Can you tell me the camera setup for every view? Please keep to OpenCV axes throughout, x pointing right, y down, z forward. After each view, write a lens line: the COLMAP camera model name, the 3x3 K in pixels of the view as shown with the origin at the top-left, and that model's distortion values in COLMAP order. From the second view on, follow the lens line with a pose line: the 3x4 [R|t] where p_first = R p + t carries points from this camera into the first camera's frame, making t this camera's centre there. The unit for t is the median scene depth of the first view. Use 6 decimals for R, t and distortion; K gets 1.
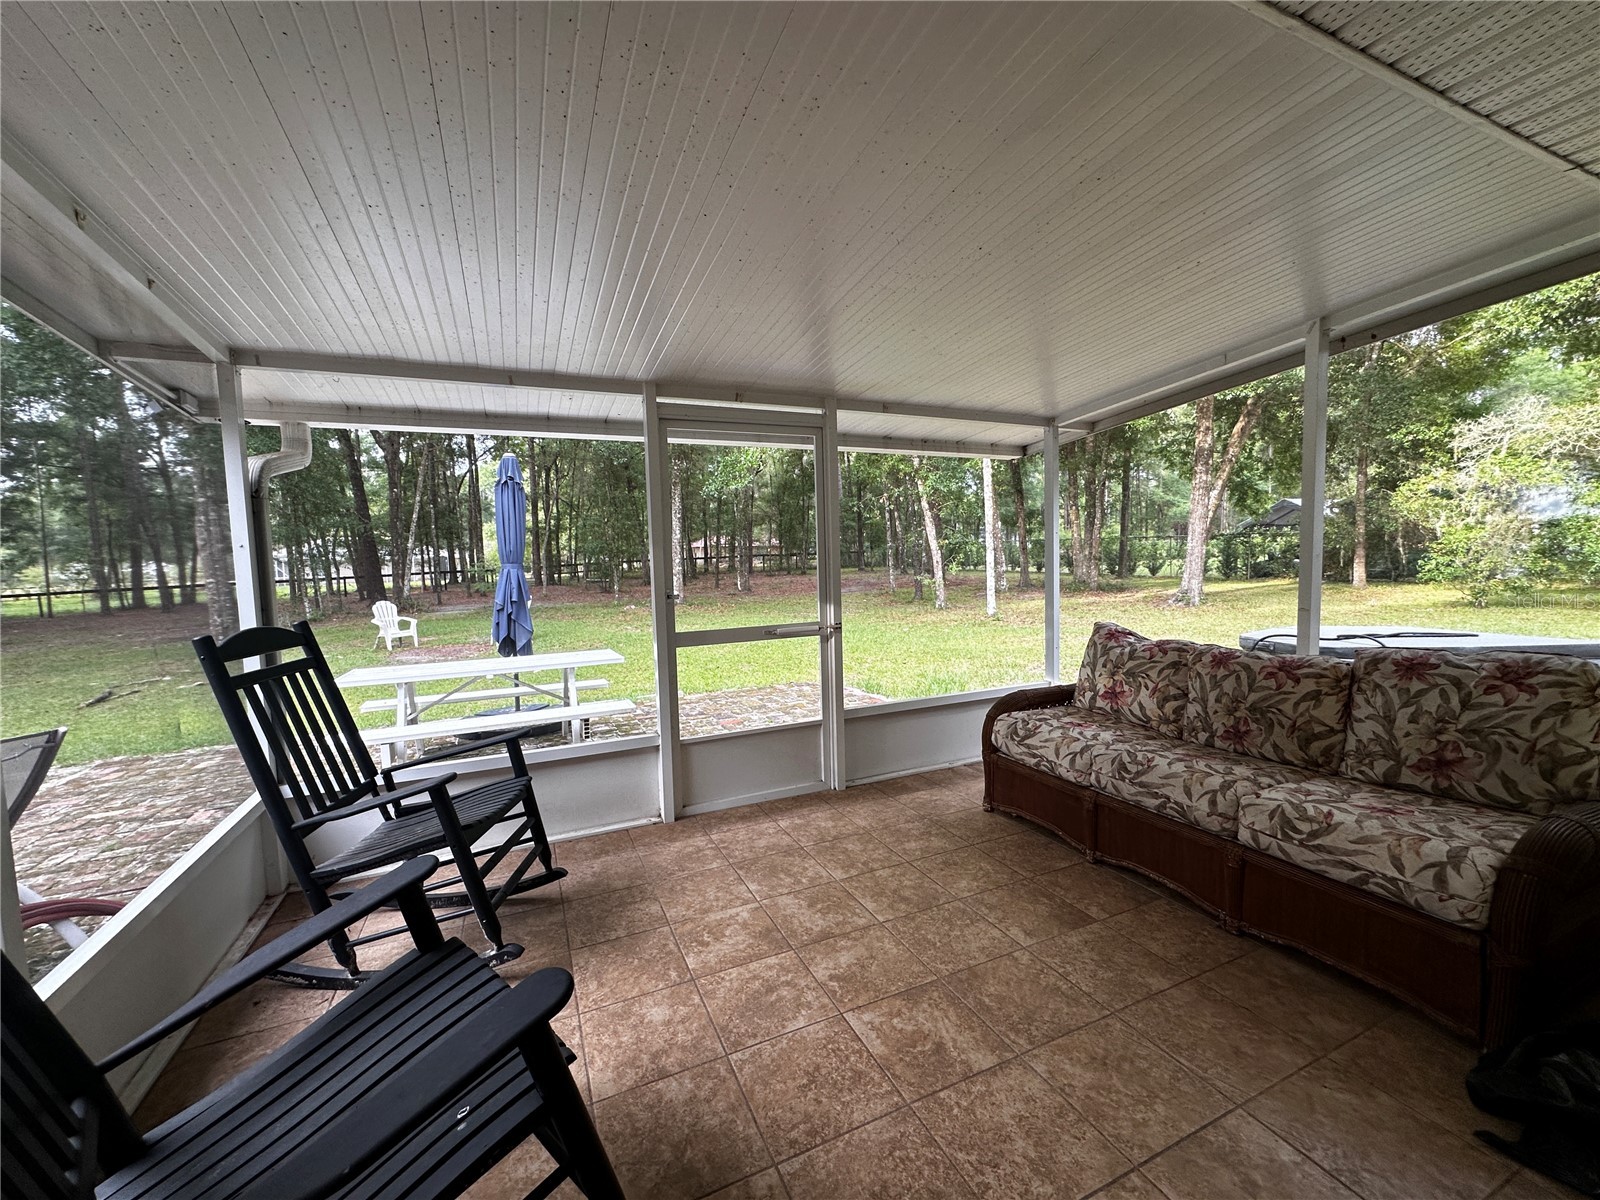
lens RADIAL K [[640.9, 0, 801.2], [0, 640.9, 602.0], [0, 0, 1]] dist [-0.004366, 0.001326]
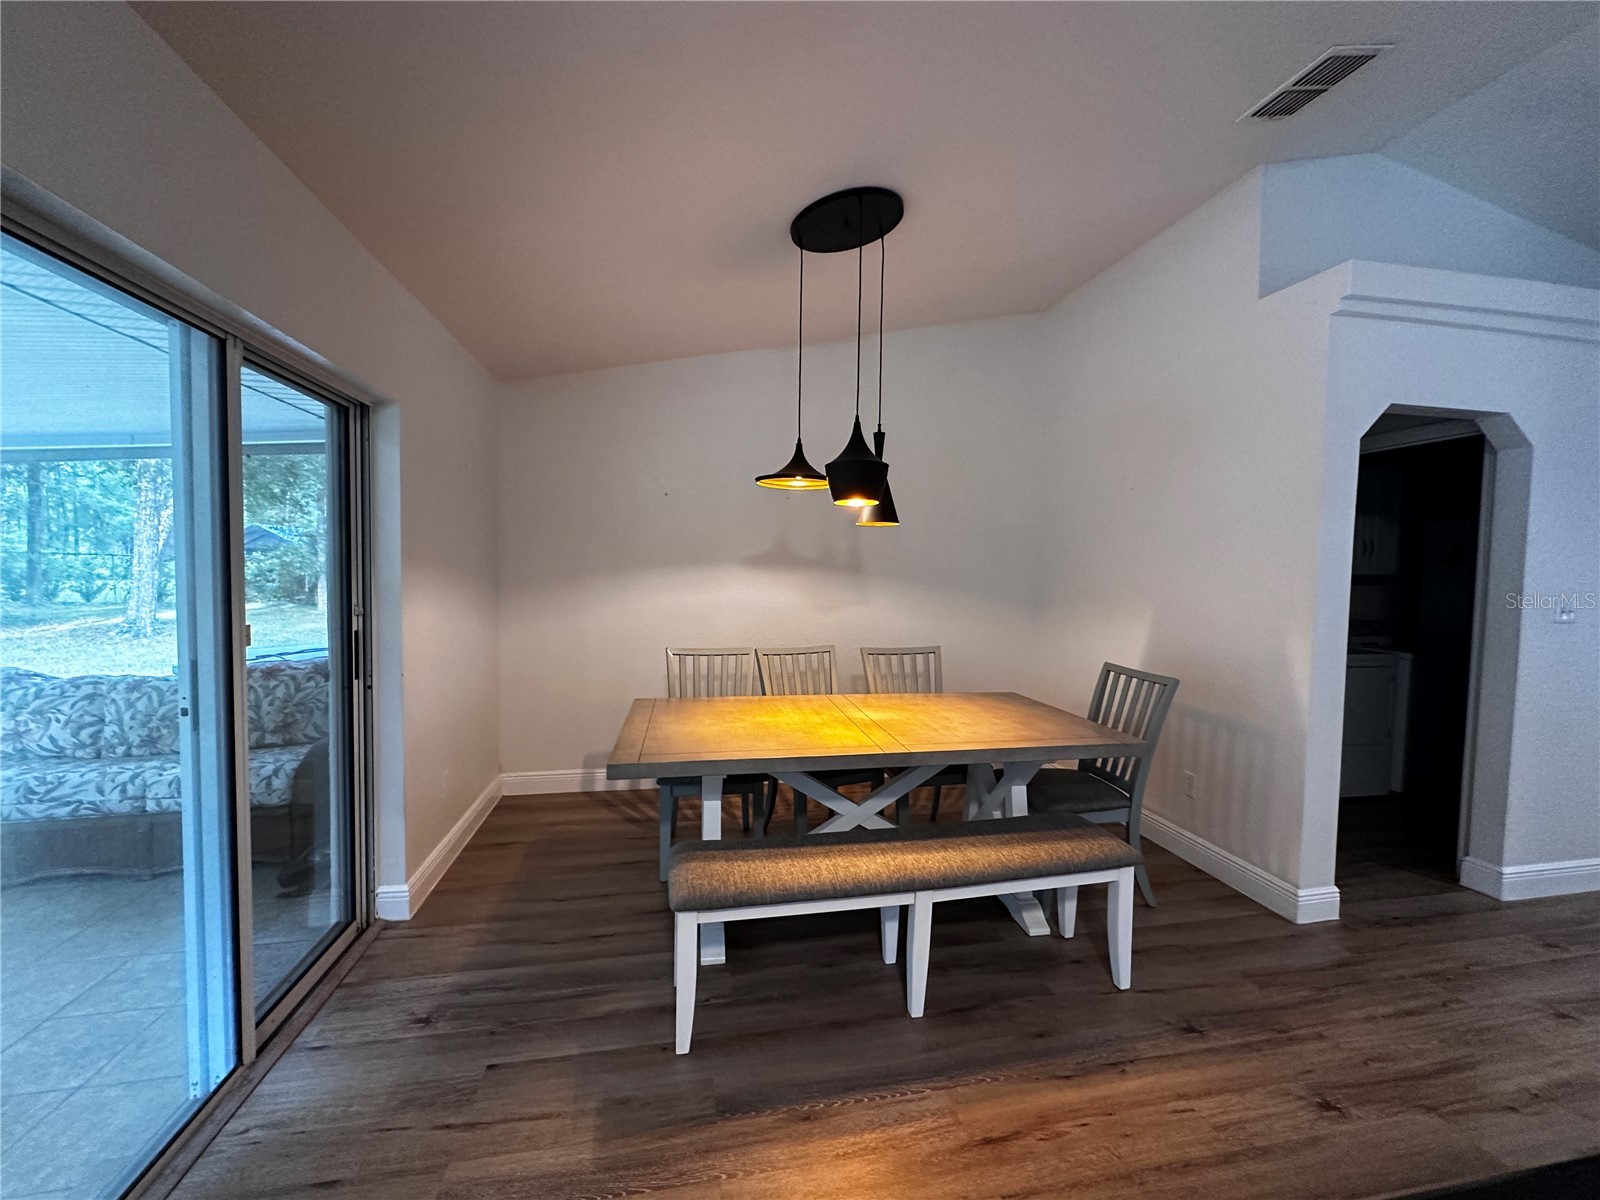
lens RADIAL K [[640.9, 0, 803.4], [0, 640.9, 600.2], [0, 0, 1]] dist [-0.004366, 0.001326]
pose [[0.228119, -0.016527, 0.973493, -0.264906], [0.049820, 0.998744, 0.005282, -0.019557], [-0.972358, 0.047294, 0.228656, -0.572552]]
